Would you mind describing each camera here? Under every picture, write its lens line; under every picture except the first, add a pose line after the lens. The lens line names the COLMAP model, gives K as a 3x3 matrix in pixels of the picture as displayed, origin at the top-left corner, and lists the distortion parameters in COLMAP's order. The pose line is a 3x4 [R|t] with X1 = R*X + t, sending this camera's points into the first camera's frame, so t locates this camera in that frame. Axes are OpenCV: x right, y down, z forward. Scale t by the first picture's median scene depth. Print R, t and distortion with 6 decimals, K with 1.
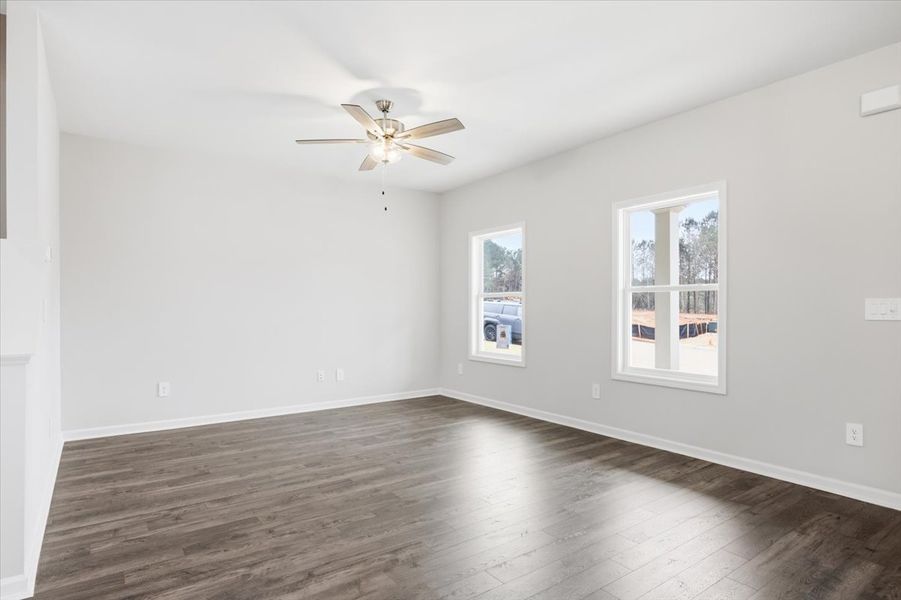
lens RADIAL K [[486.3, 0, 454.6], [0, 486.3, 311.0], [0, 0, 1]] dist [-0.001498, -0.000202]
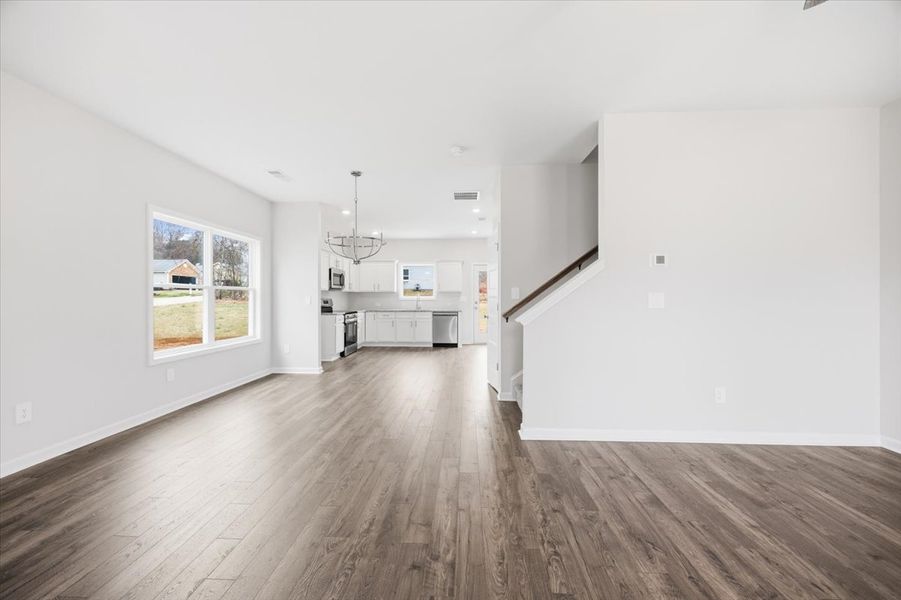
lens RADIAL K [[350.5, 0, 450.5], [0, 350.5, 300.0], [0, 0, 1]] dist [0.001669, 0.000102]
pose [[-0.638669, 0.004999, -0.769465, 0.285937], [-0.002817, 0.999957, 0.008834, -0.012276], [0.769476, 0.007809, -0.638628, 1.039677]]
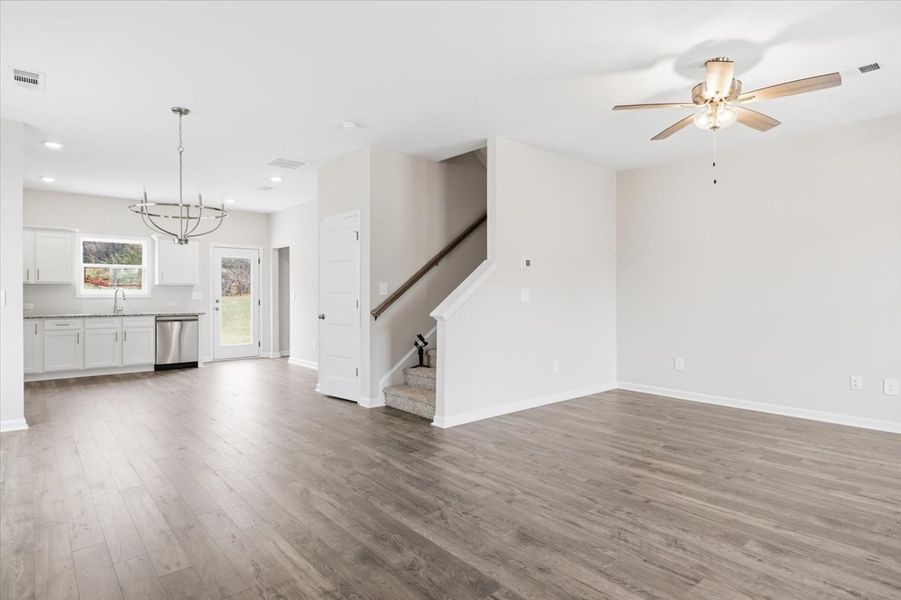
lens RADIAL K [[498.7, 0, 450.5], [0, 498.7, 300.0], [0, 0, 1]] dist [0.002476, 0.000187]
pose [[0.074041, 0.011238, -0.997192, 0.821255], [-0.003027, 0.999934, 0.011045, -0.007216], [0.997251, 0.002201, 0.074070, 0.521969]]
